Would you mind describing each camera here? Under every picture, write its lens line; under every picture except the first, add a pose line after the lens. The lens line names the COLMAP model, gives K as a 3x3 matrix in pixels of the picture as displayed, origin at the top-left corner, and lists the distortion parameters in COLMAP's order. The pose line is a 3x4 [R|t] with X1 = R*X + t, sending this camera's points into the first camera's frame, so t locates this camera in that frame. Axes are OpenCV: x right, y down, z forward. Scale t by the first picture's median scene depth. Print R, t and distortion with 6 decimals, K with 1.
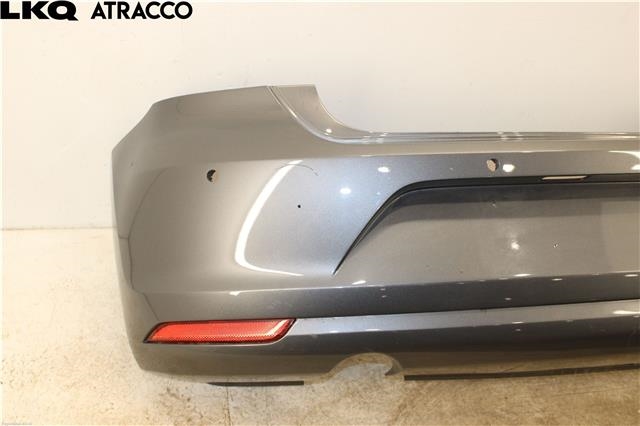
lens RADIAL K [[699.9, 0, 319.9], [0, 699.9, 213.0], [0, 0, 1]] dist [-0.011036, 0.000000]
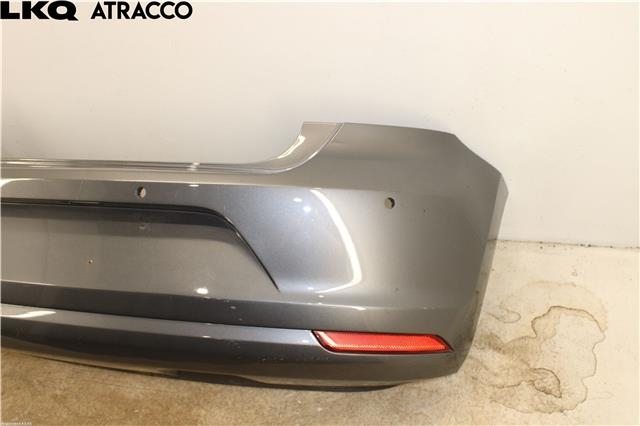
lens RADIAL K [[696.8, 0, 319.9], [0, 696.8, 212.4], [0, 0, 1]] dist [0.008315, 0.000000]
pose [[0.807581, 0.044914, -0.588044, 1.193742], [-0.066350, 0.997685, -0.014919, -0.035708], [0.586013, 0.051065, 0.808691, 0.213686]]
